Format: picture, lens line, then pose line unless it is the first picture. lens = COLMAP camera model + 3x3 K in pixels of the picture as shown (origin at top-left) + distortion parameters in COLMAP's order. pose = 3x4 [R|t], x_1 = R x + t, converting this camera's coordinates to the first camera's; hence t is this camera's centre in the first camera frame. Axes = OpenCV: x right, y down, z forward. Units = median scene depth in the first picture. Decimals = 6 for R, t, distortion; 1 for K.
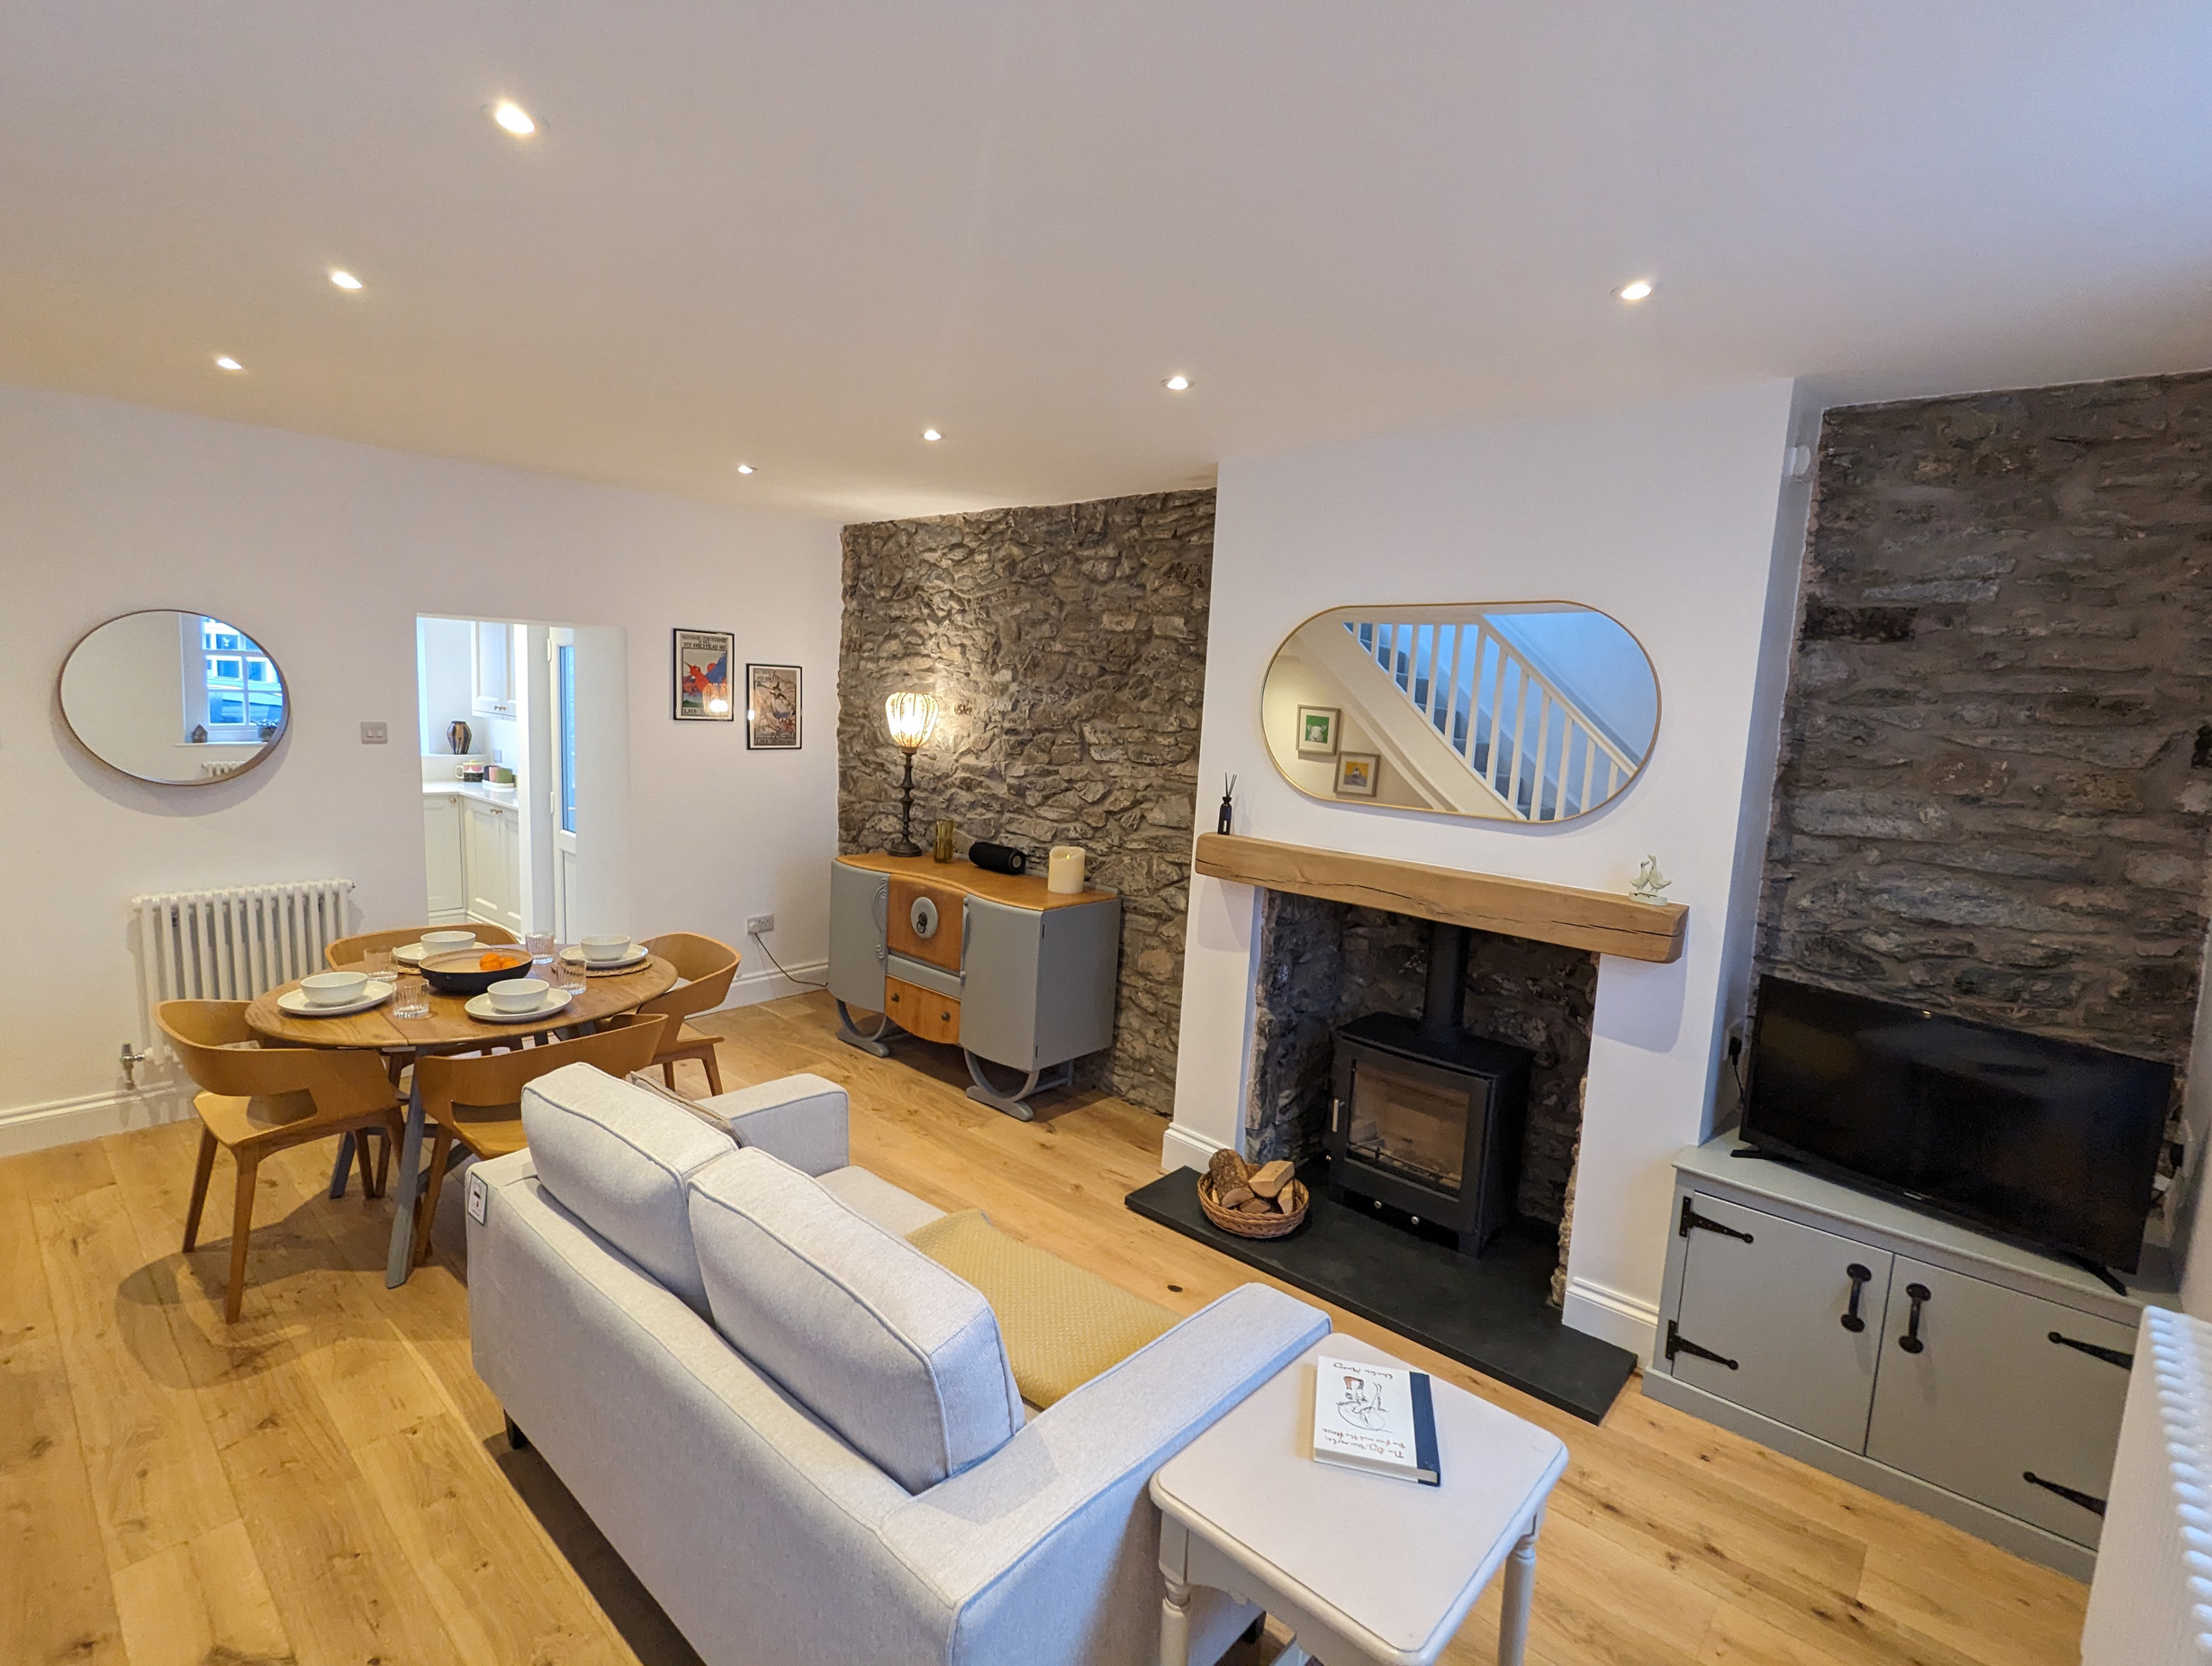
lens RADIAL K [[1044.7, 0, 1101.6], [0, 1044.7, 831.1], [0, 0, 1]] dist [-0.003534, -0.004497]
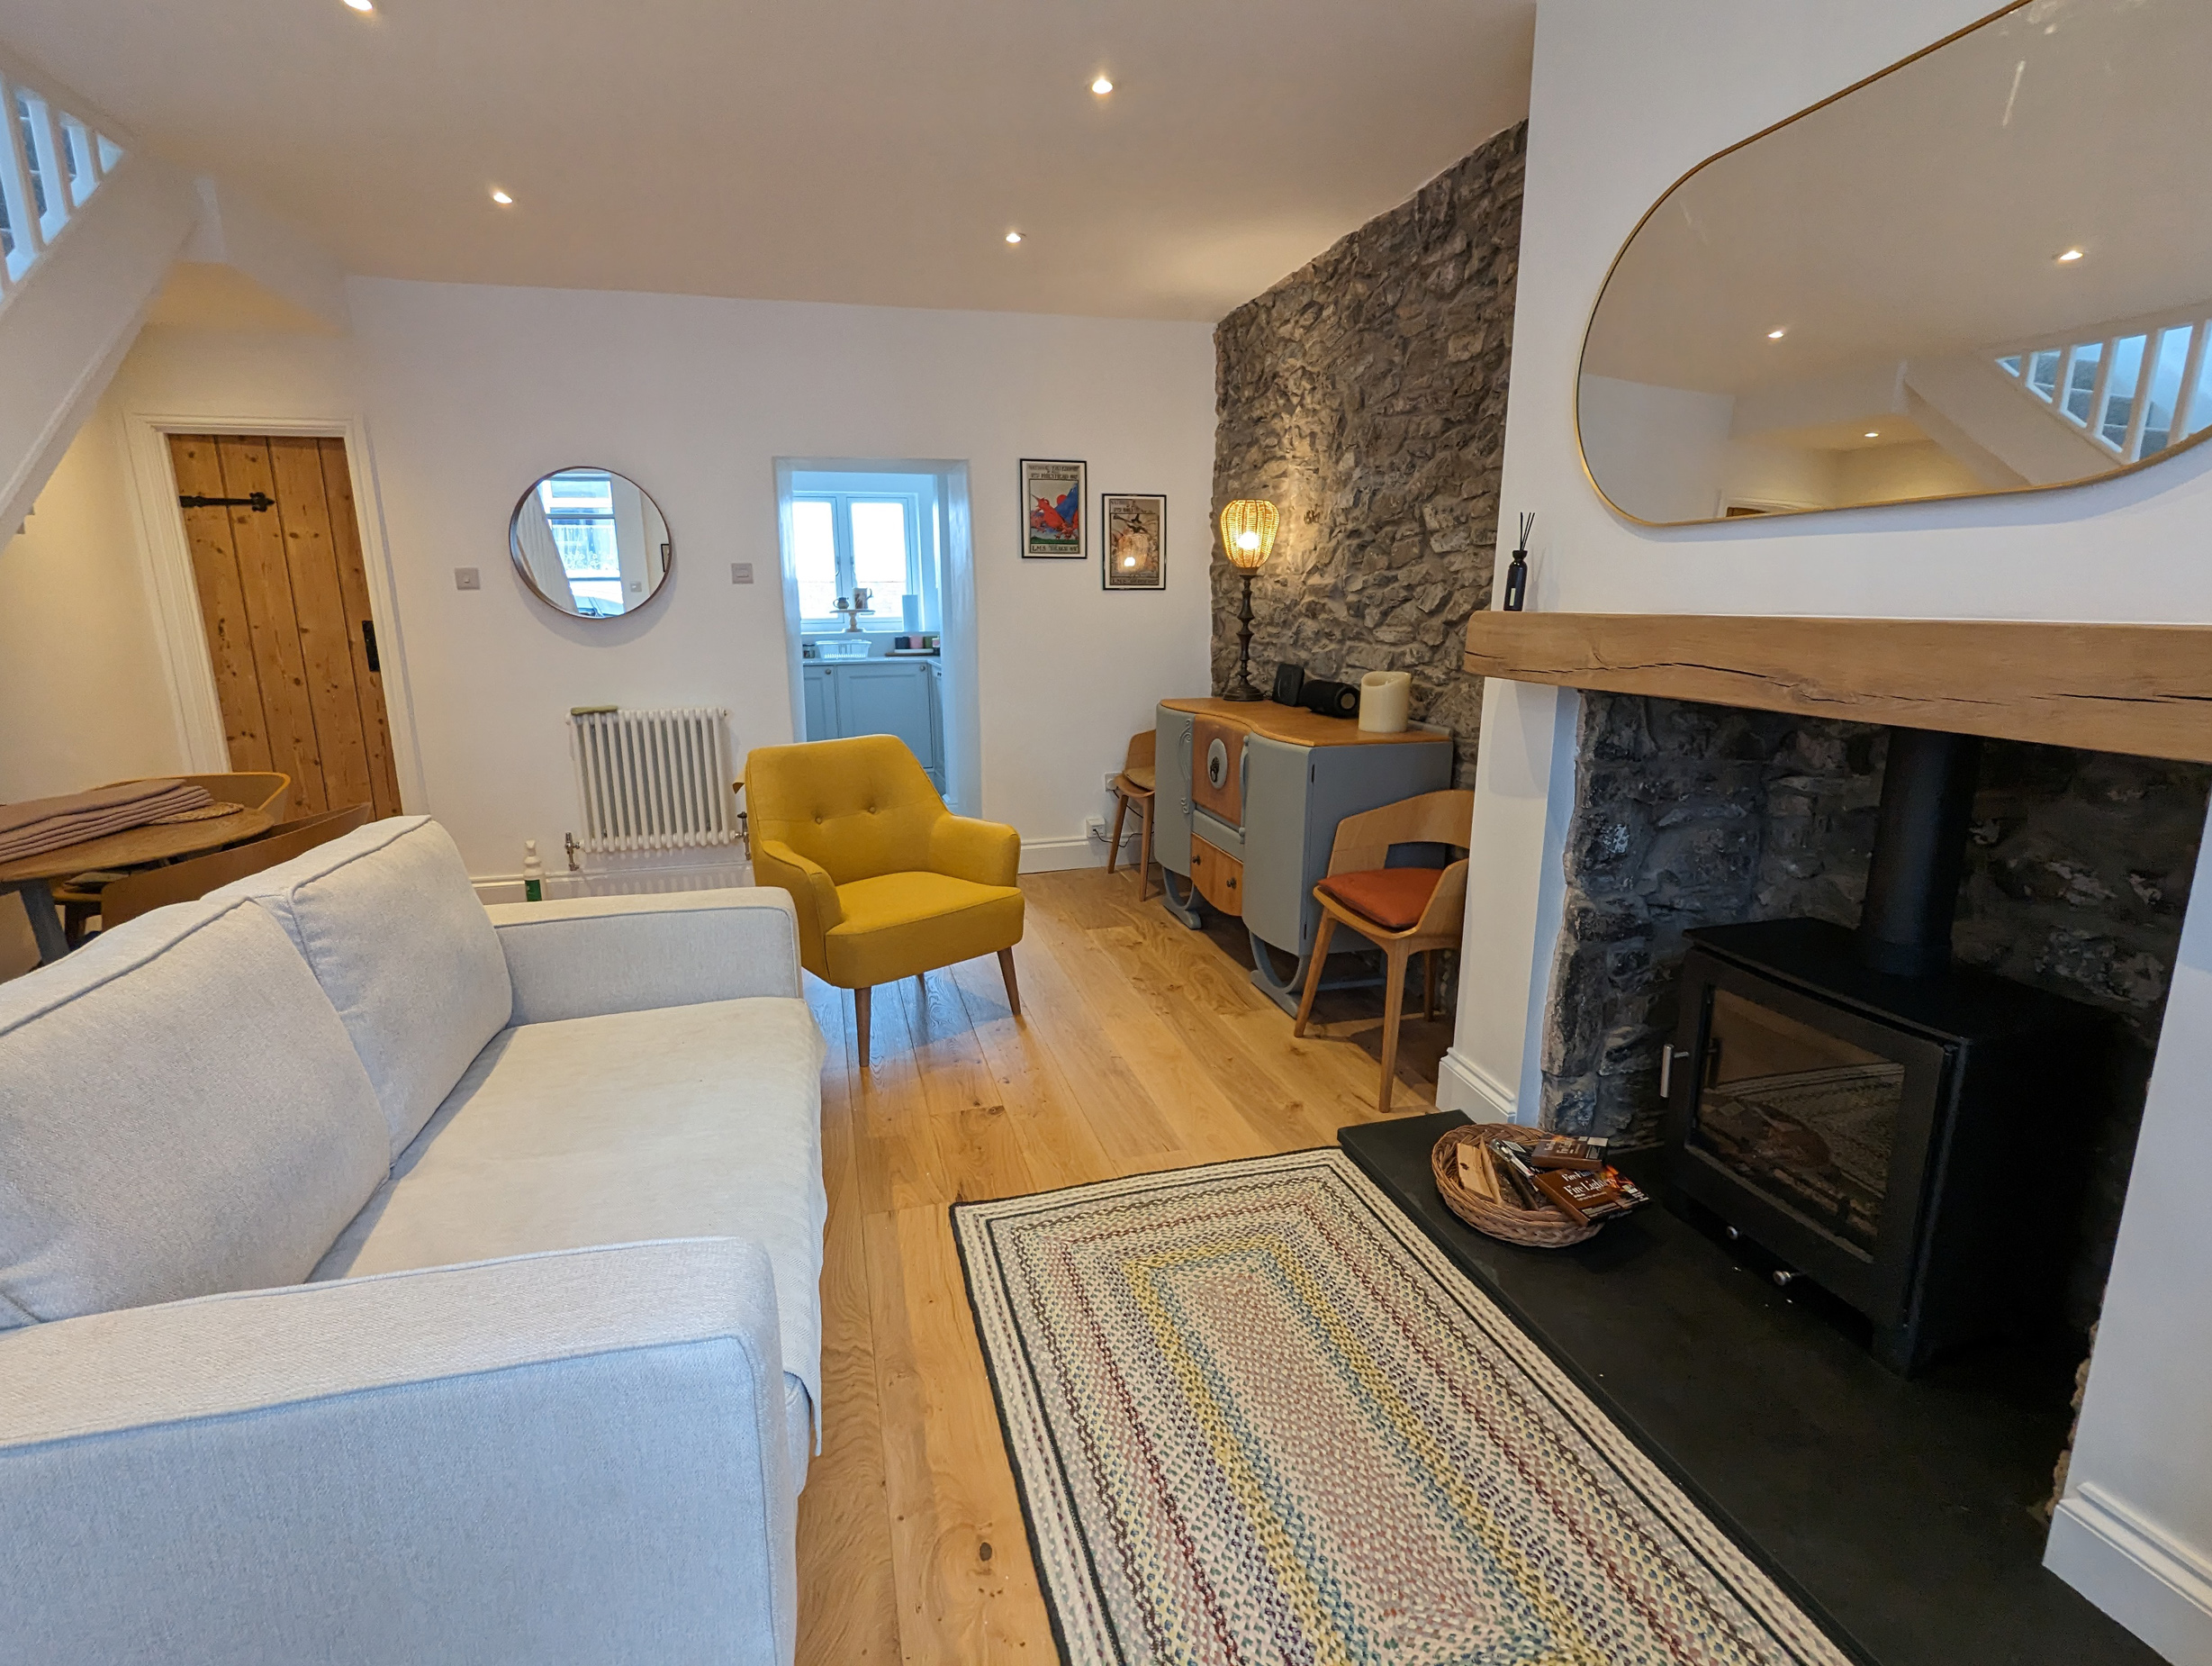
lens RADIAL K [[1044.7, 0, 1101.6], [0, 1044.7, 831.1], [0, 0, 1]] dist [-0.003534, -0.004497]
pose [[0.837780, 0.061910, -0.542487, 0.242859], [-0.022402, 0.996612, 0.079140, 0.086079], [0.545548, -0.054149, 0.836328, 0.299567]]
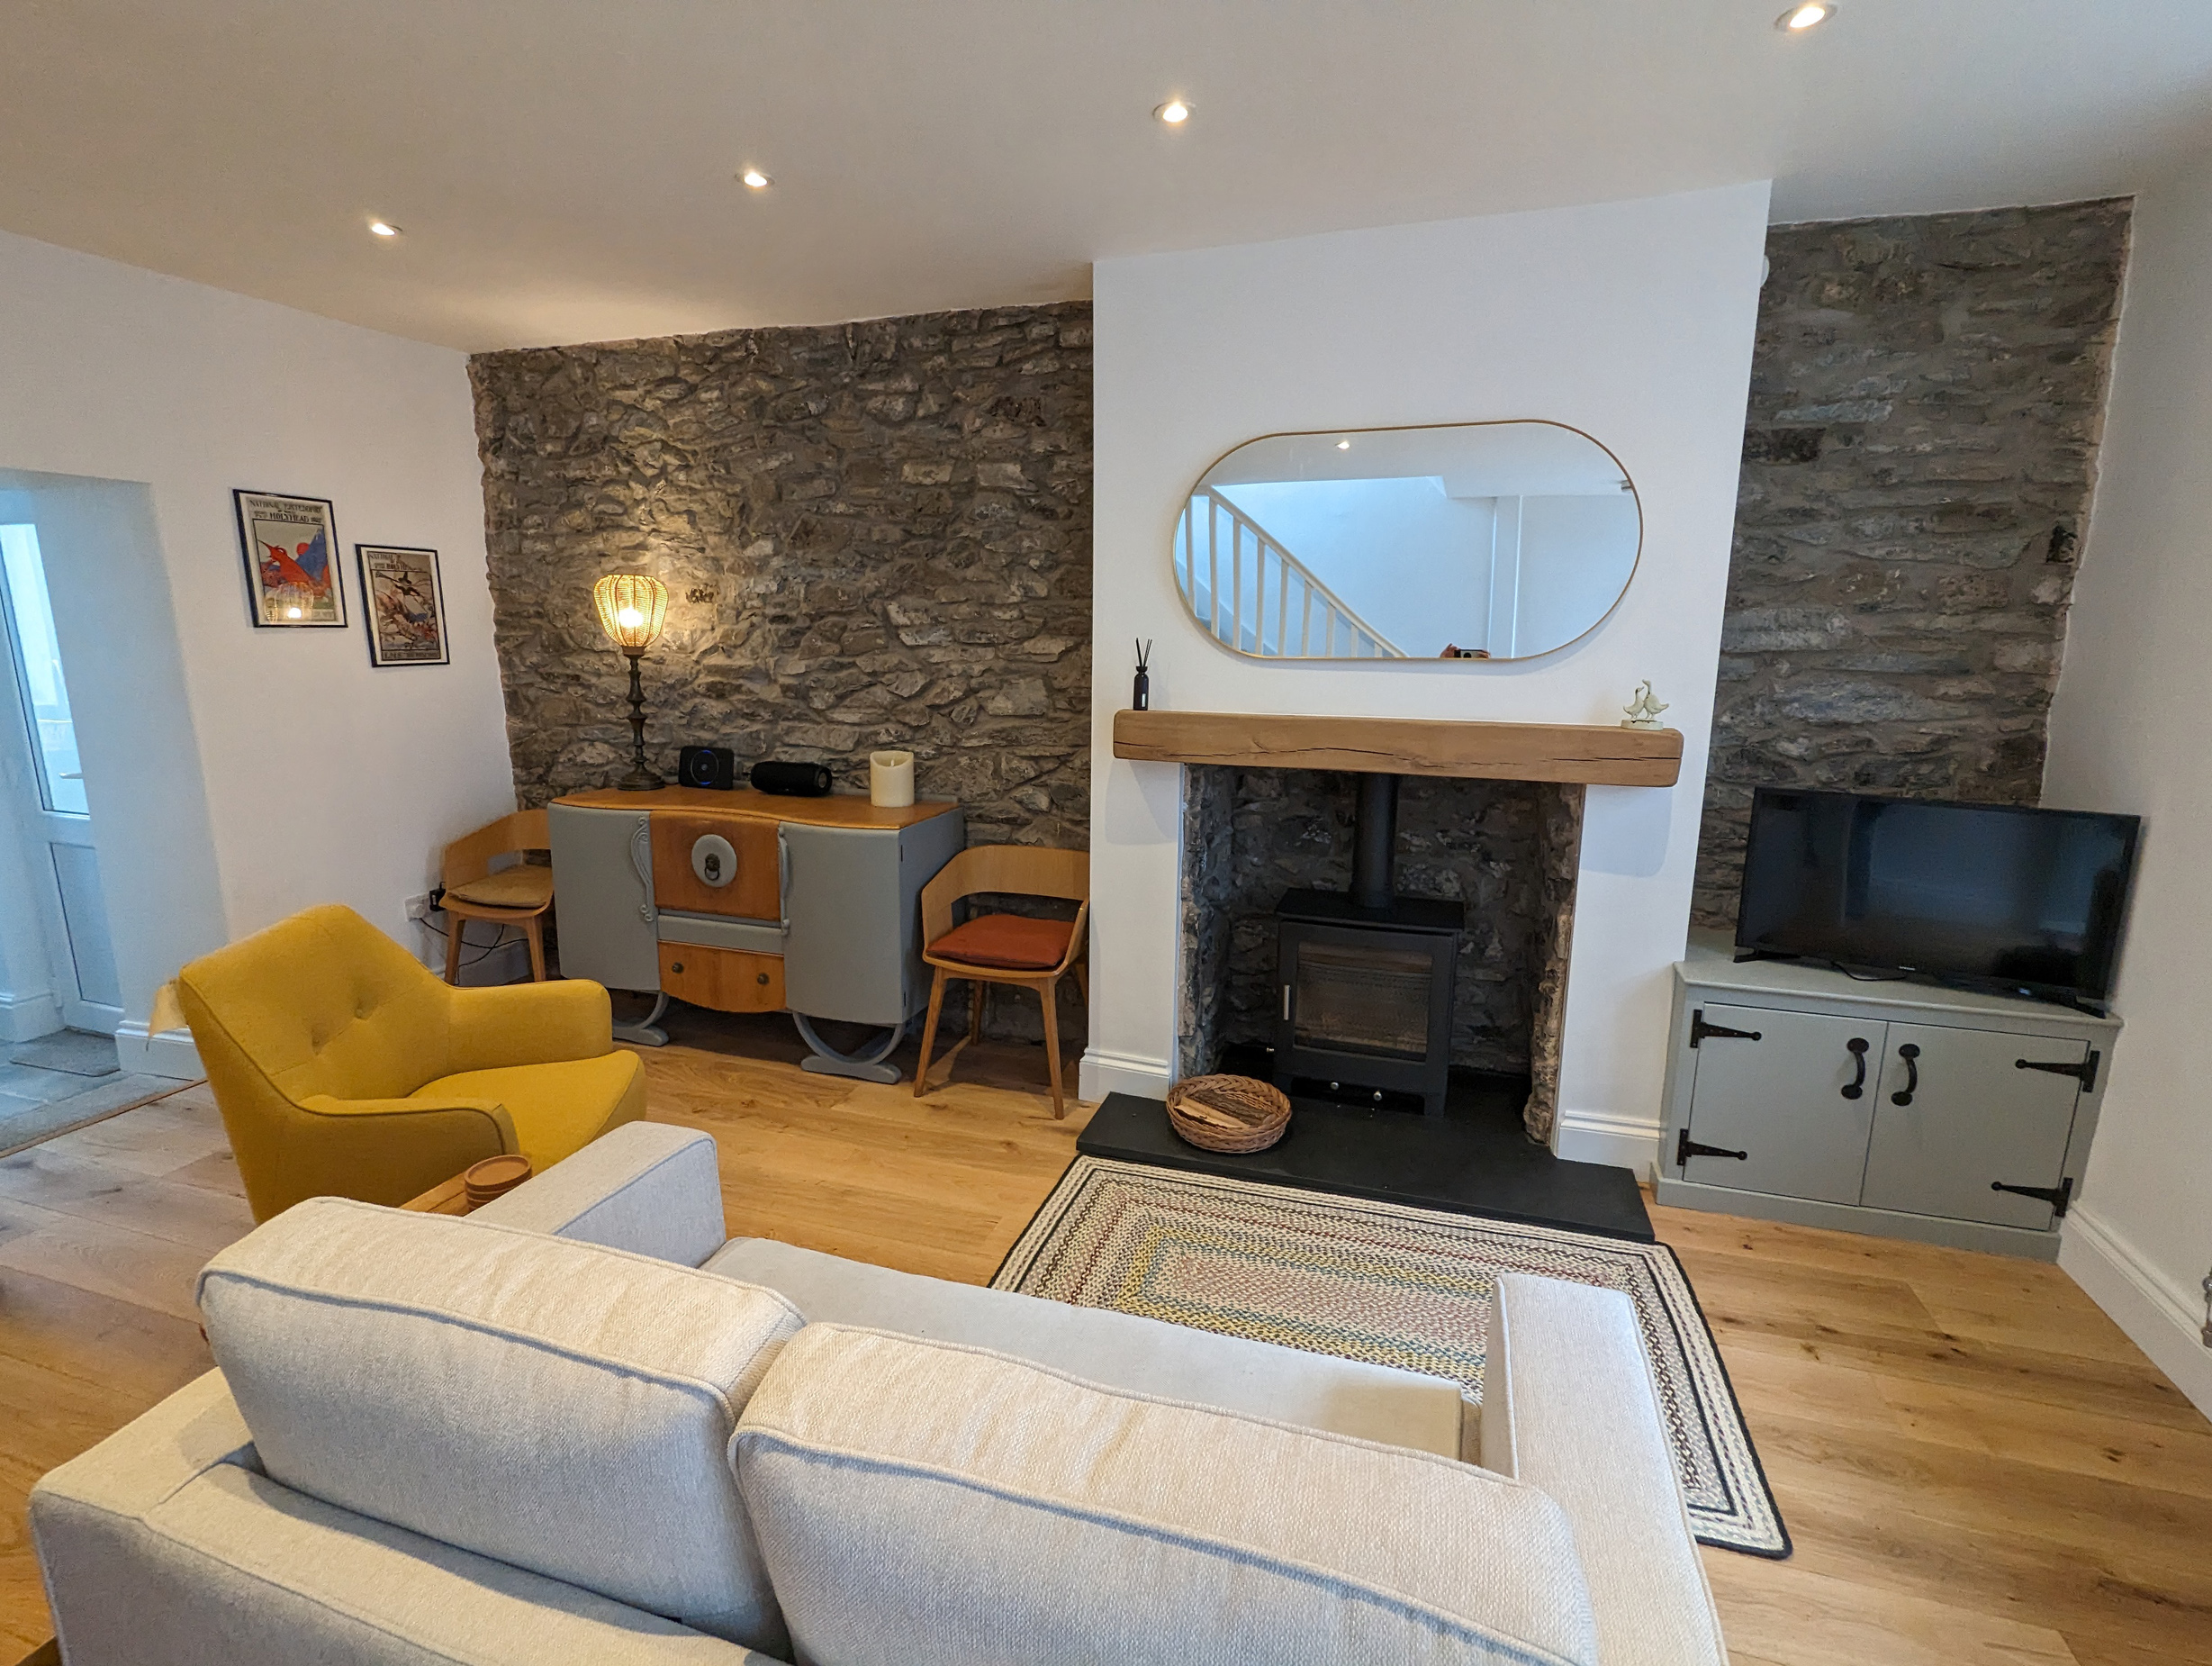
lens RADIAL K [[1044.7, 0, 1101.6], [0, 1044.7, 831.1], [0, 0, 1]] dist [-0.003534, -0.004497]
pose [[0.914687, -0.122329, 0.385205, -0.239518], [0.092647, 0.991178, 0.094773, 0.016464], [-0.393401, -0.051000, 0.917951, 0.200900]]
